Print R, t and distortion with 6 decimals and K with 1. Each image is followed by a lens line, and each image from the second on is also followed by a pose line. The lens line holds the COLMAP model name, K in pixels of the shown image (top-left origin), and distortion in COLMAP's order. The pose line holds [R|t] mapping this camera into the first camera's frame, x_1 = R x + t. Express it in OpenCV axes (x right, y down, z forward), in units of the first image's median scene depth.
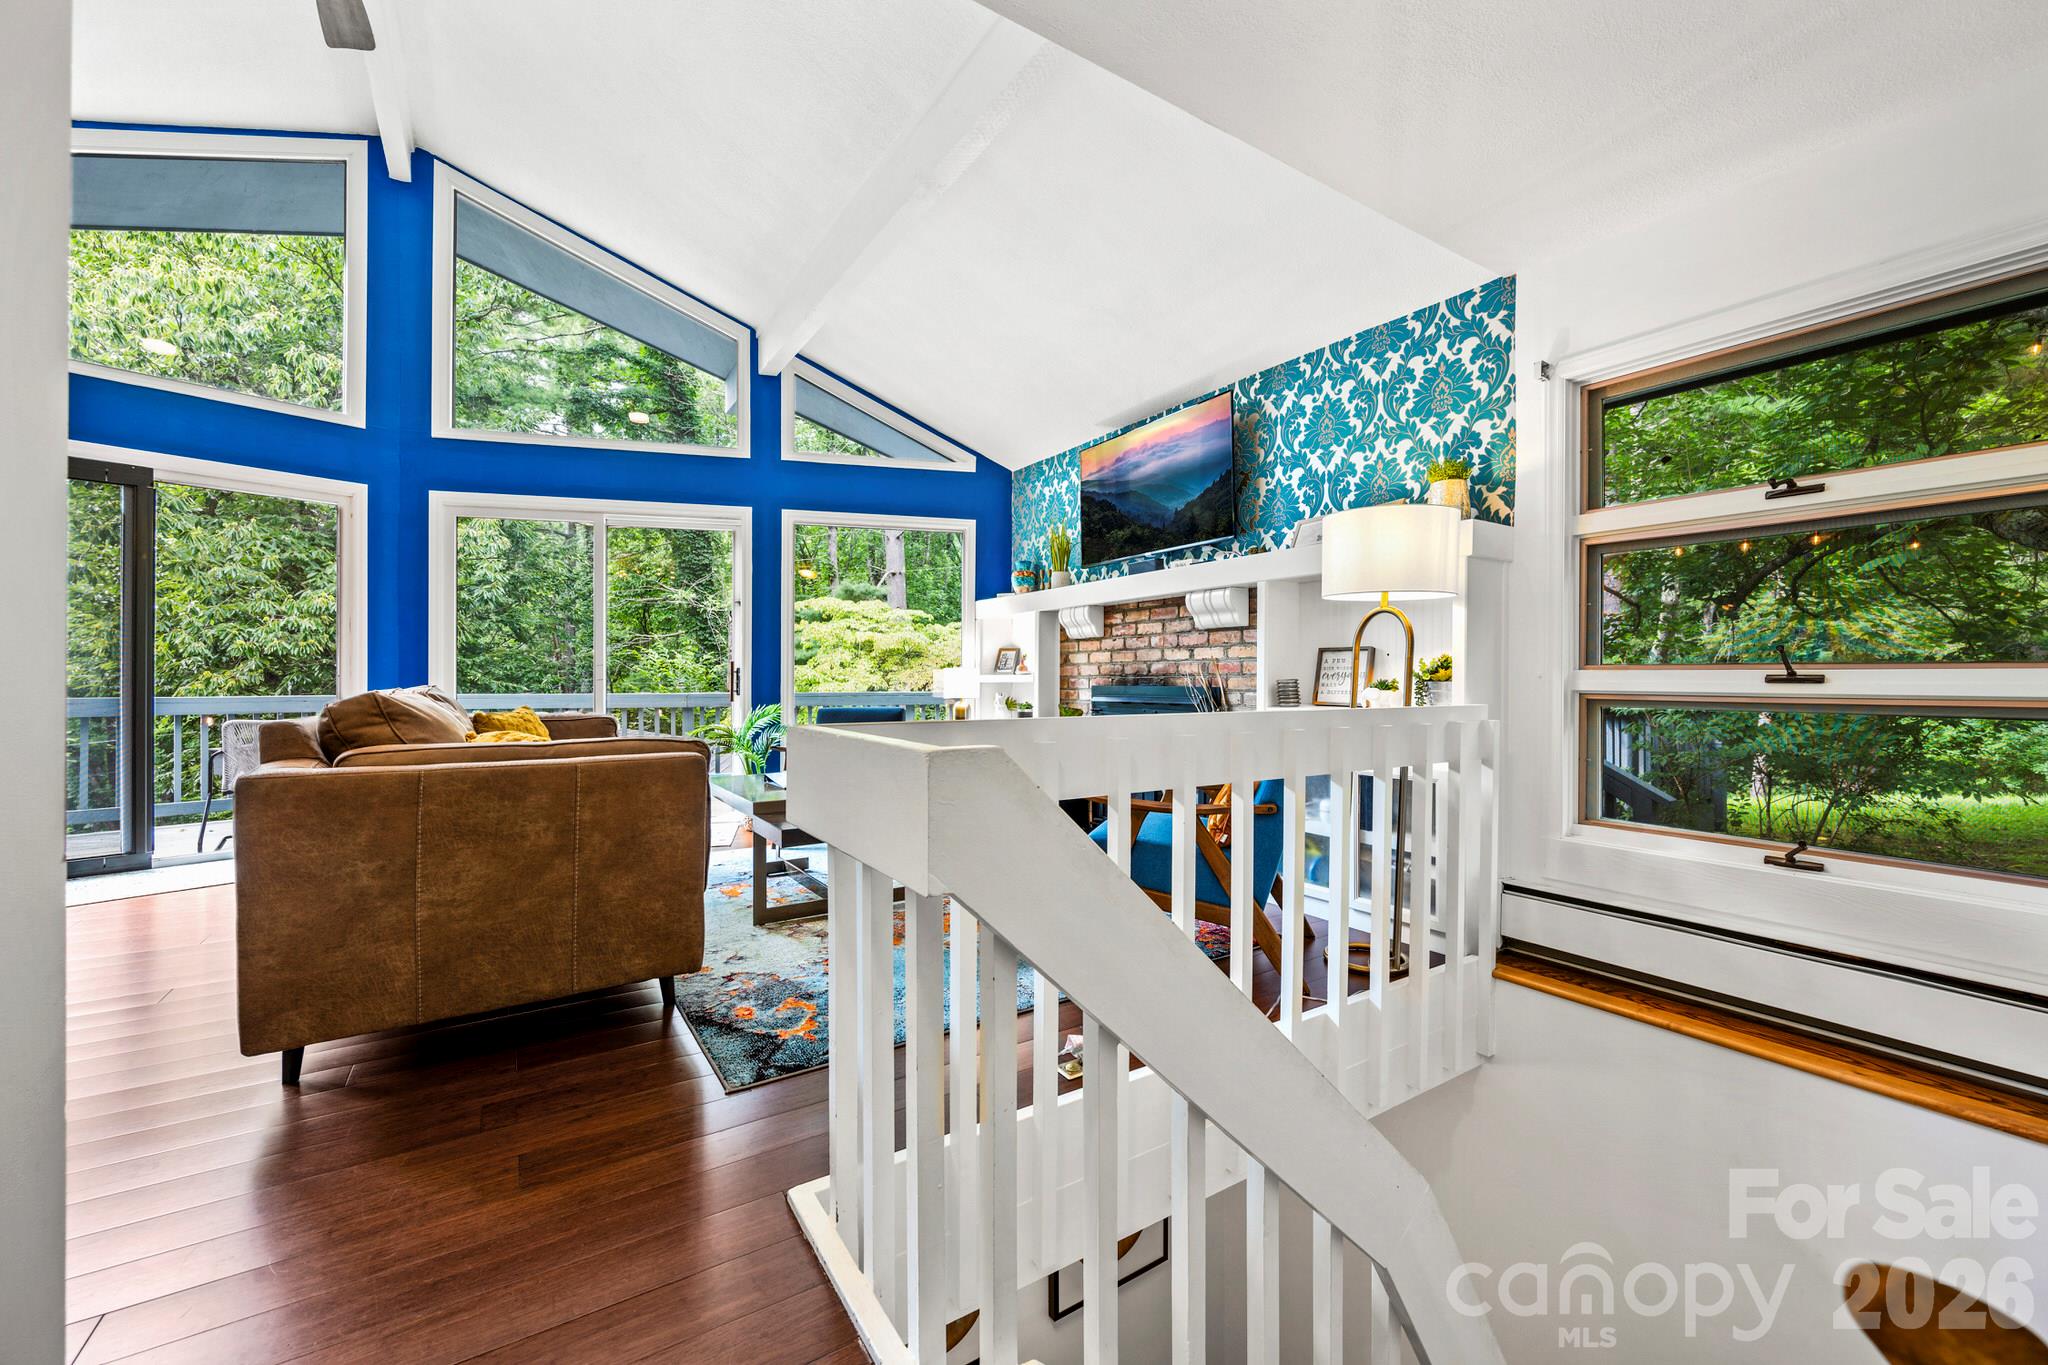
lens RADIAL K [[811.2, 0, 1030.8], [0, 811.2, 675.5], [0, 0, 1]] dist [0.002482, -0.000079]
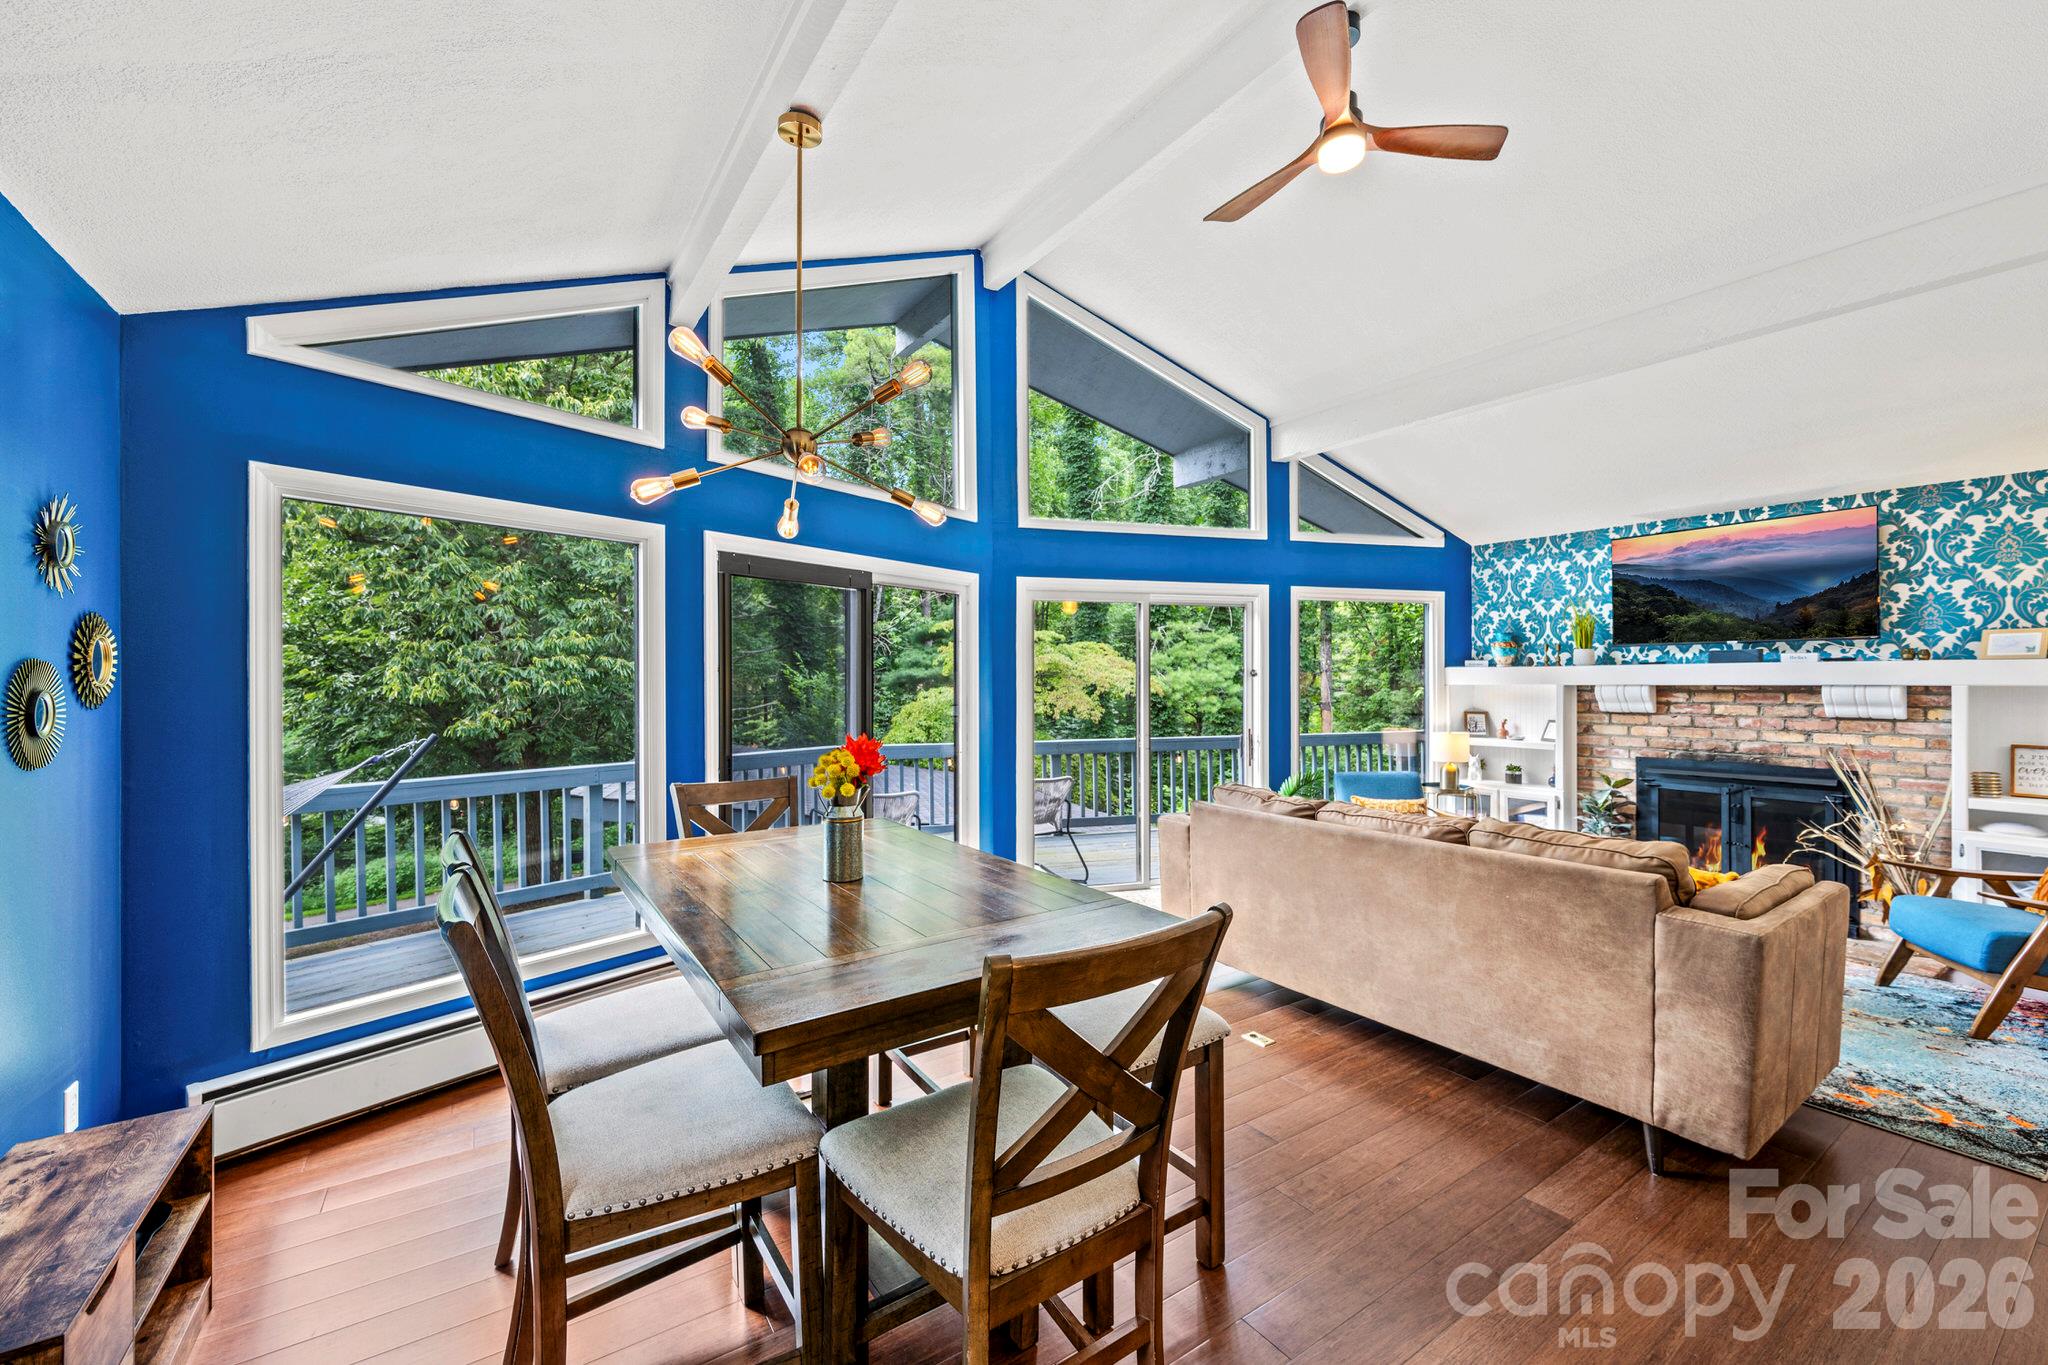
lens RADIAL K [[811.2, 0, 1030.8], [0, 811.2, 675.5], [0, 0, 1]] dist [0.002482, -0.000079]
pose [[0.999812, -0.003056, 0.019173, -0.882833], [0.003071, 0.999995, -0.000724, -0.114175], [-0.019171, 0.000783, 0.999816, -0.088589]]
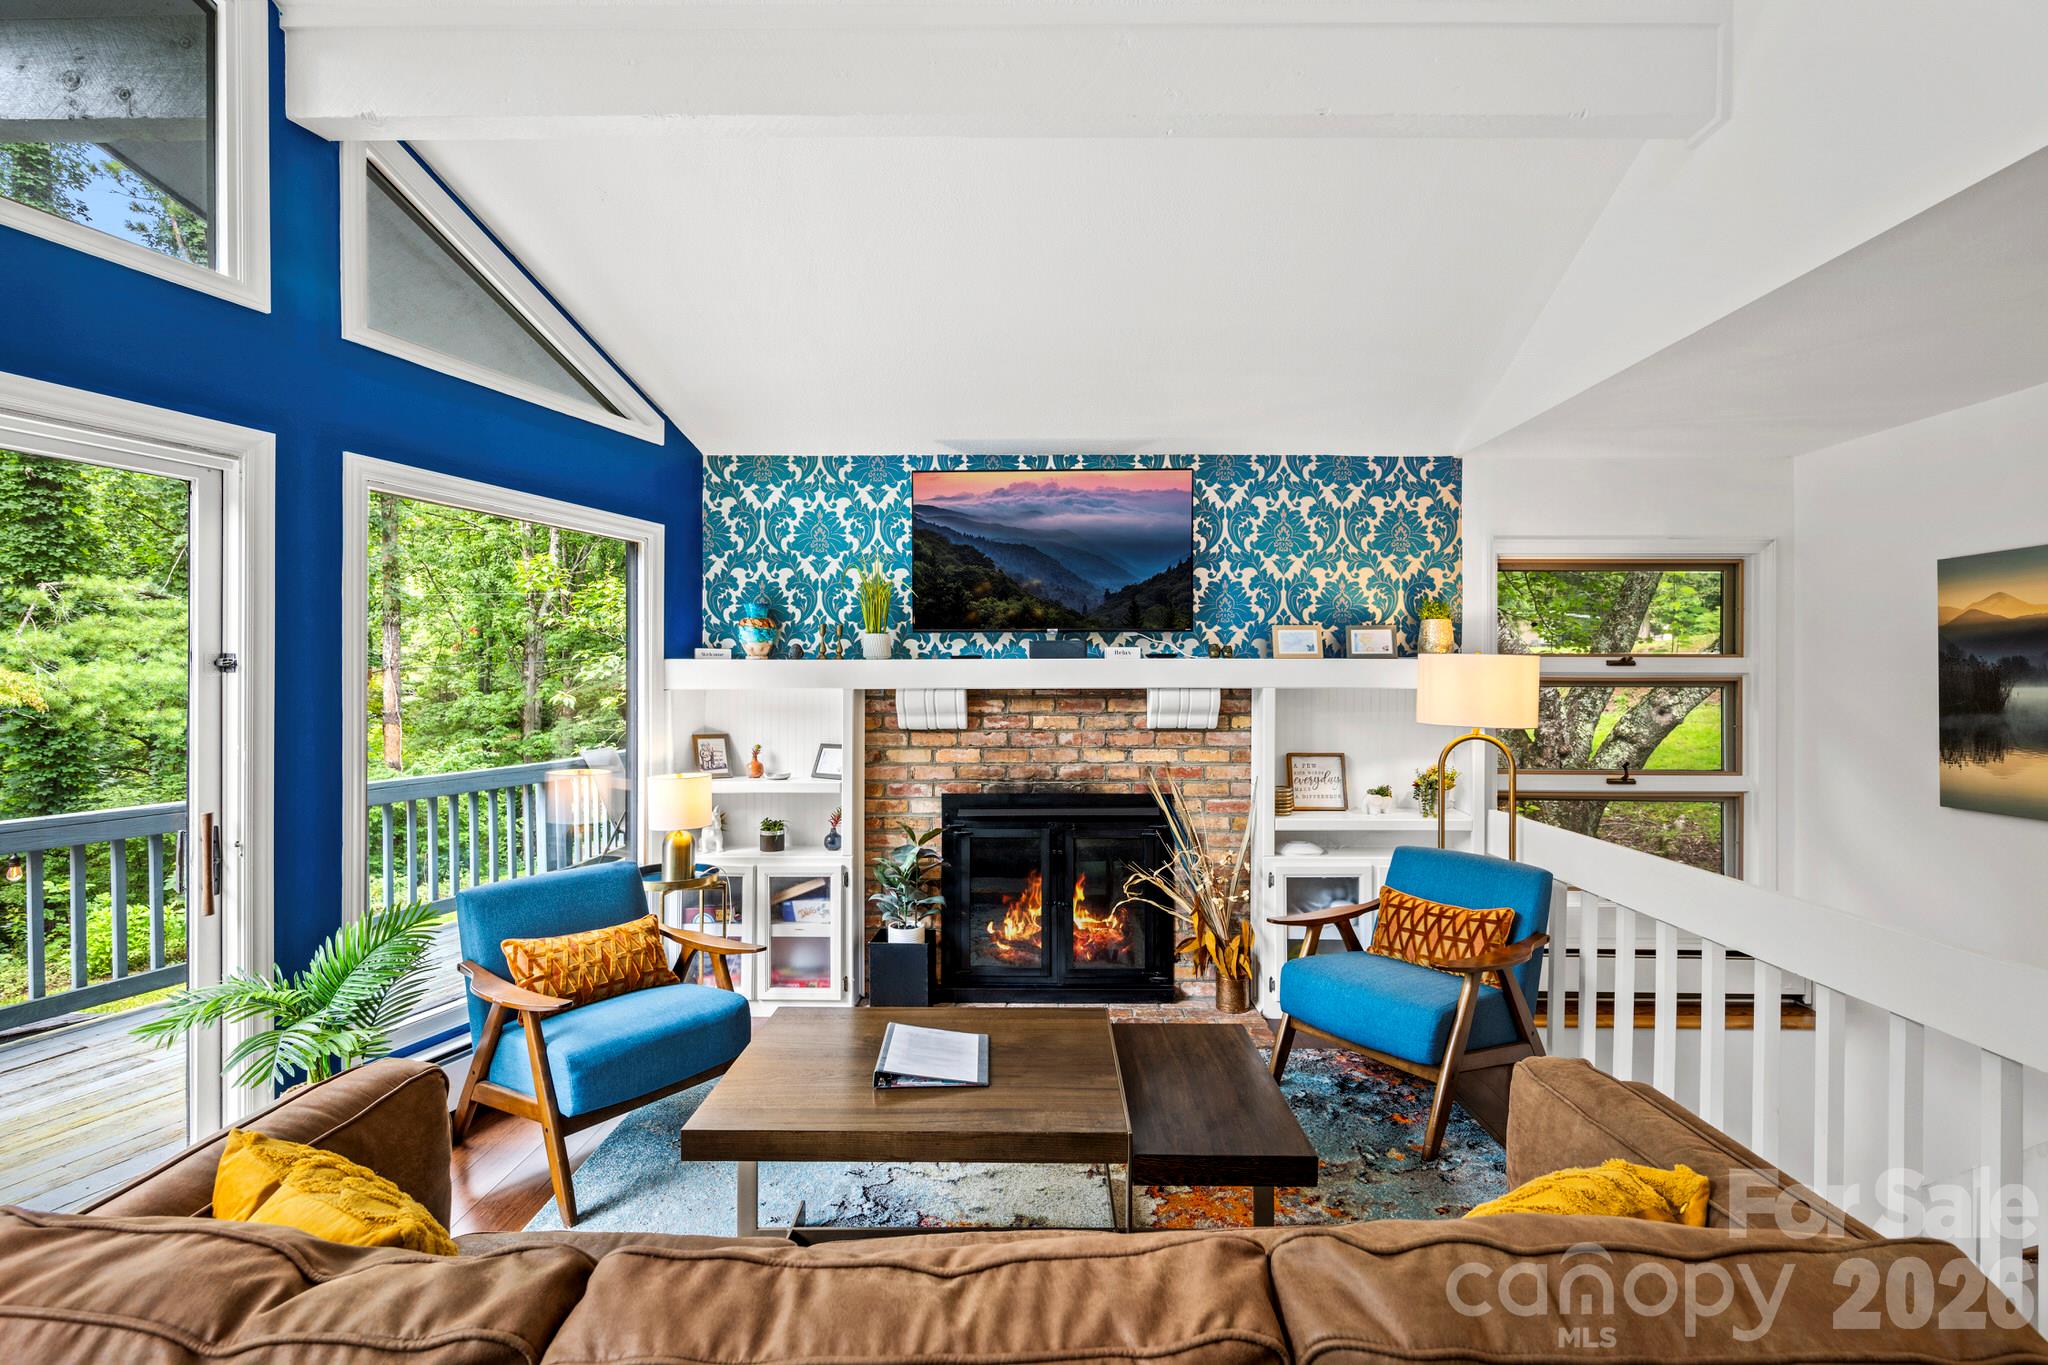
lens RADIAL K [[913.2, 0, 1024.0], [0, 913.2, 682.5], [0, 0, 1]] dist [-0.000526, 0.000229]
pose [[0.558044, -0.003404, 0.829805, -0.671910], [-0.003222, 0.999975, 0.006269, -0.110471], [-0.829805, -0.006172, 0.558019, 0.548372]]
